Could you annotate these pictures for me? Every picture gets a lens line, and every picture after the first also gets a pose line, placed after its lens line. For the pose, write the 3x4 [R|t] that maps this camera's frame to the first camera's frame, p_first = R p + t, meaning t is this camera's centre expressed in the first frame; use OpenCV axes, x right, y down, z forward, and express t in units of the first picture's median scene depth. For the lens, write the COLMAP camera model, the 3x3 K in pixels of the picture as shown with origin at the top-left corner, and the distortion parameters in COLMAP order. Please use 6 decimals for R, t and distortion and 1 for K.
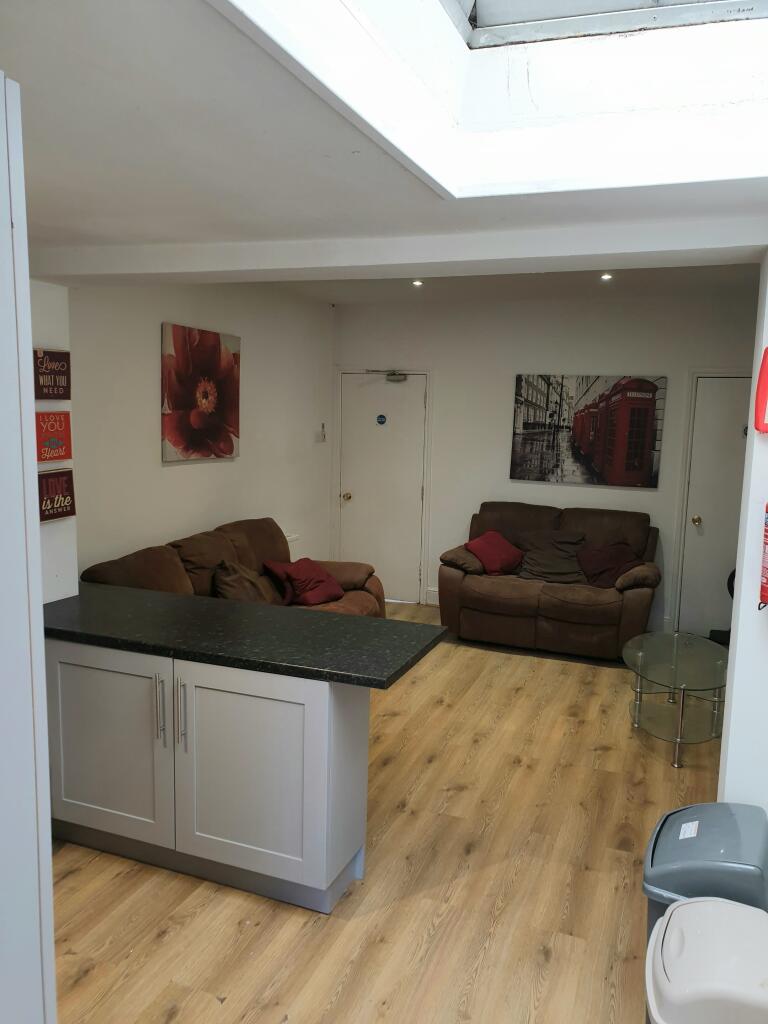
lens RADIAL K [[792.6, 0, 384.0], [0, 792.6, 512.0], [0, 0, 1]] dist [0.000876, -0.000532]
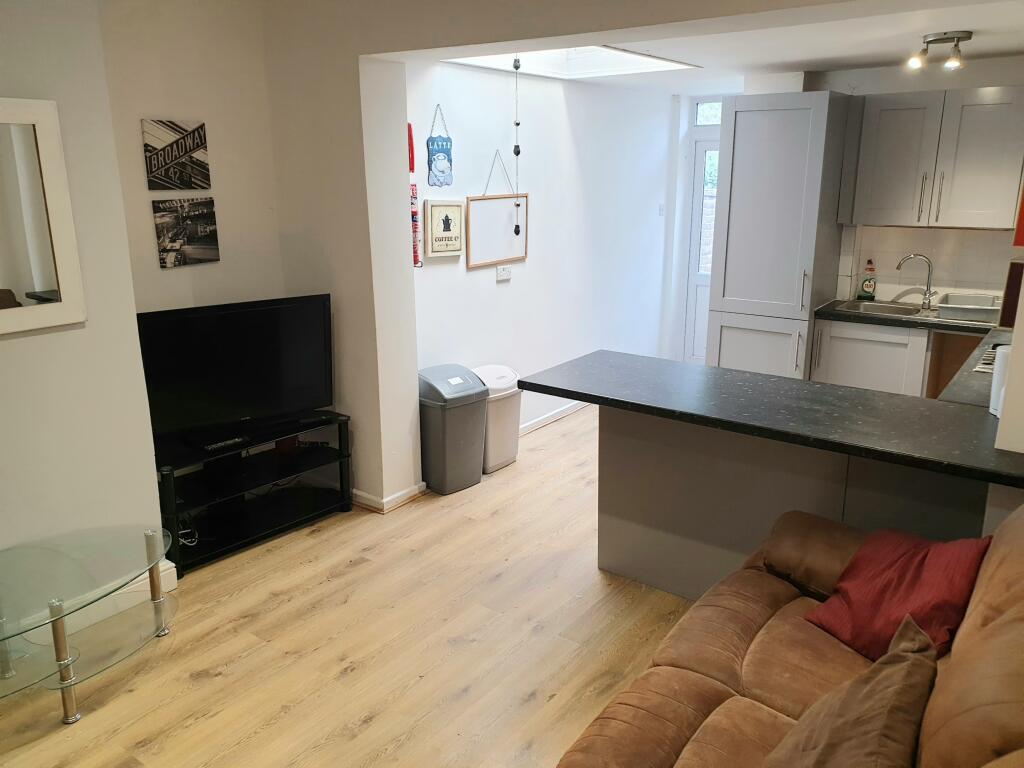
lens RADIAL K [[792.6, 0, 512.0], [0, 792.6, 384.0], [0, 0, 1]] dist [0.000876, -0.000532]
pose [[-0.965862, -0.093742, 0.241500, -0.087495], [0.010875, 0.916738, 0.399340, -0.146446], [-0.258827, 0.388334, -0.884424, 1.075600]]
